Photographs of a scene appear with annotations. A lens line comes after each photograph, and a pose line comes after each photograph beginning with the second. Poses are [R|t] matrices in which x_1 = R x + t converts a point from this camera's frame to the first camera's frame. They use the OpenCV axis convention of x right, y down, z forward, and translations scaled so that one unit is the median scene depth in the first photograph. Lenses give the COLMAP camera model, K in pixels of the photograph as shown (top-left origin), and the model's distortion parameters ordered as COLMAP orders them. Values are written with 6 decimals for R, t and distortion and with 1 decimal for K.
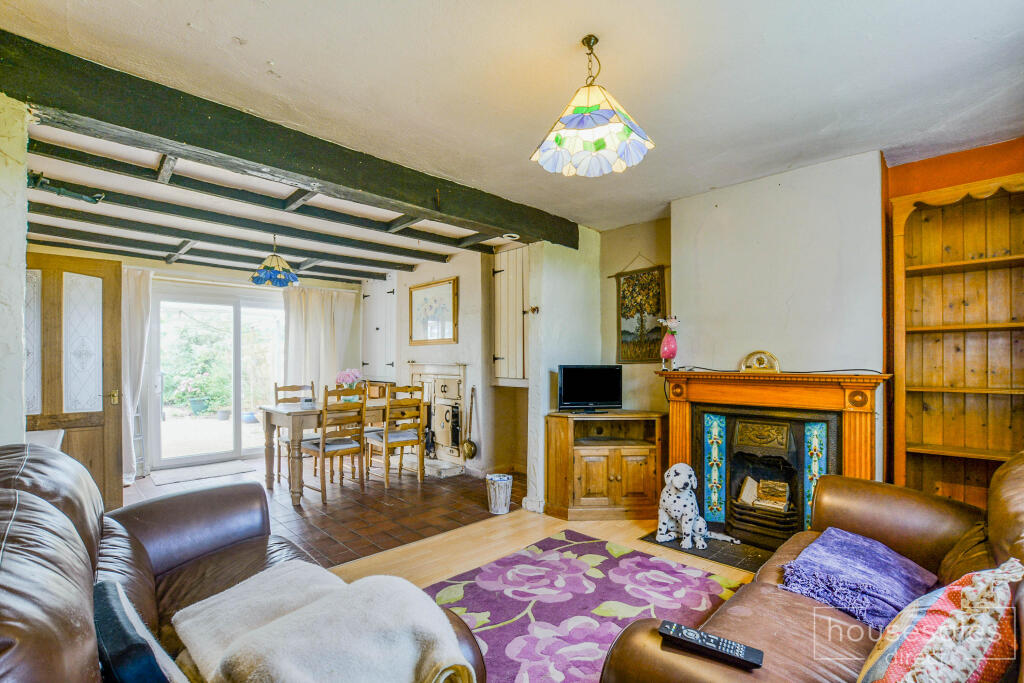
lens RADIAL K [[458.5, 0, 512.2], [0, 458.5, 351.7], [0, 0, 1]] dist [-0.028165, 0.000428]
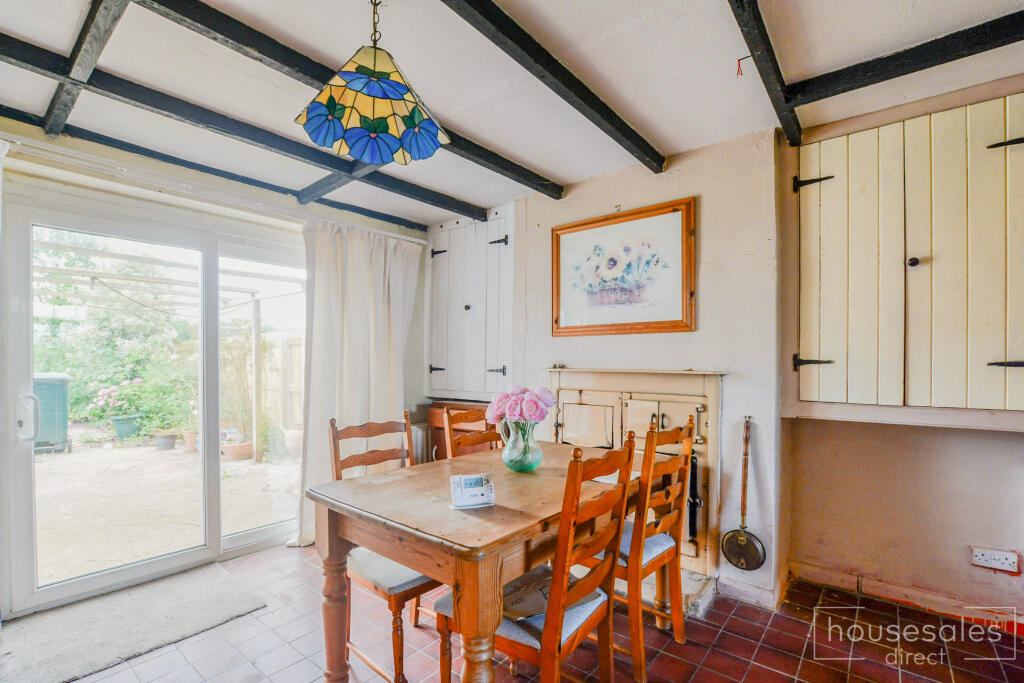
lens RADIAL K [[458.5, 0, 513.2], [0, 458.5, 359.4], [0, 0, 1]] dist [-0.028165, 0.000428]
pose [[0.994375, 0.007798, 0.105625, -0.315389], [-0.009133, 0.999884, 0.012162, 0.007299], [-0.105518, -0.013058, 0.994332, 0.453564]]
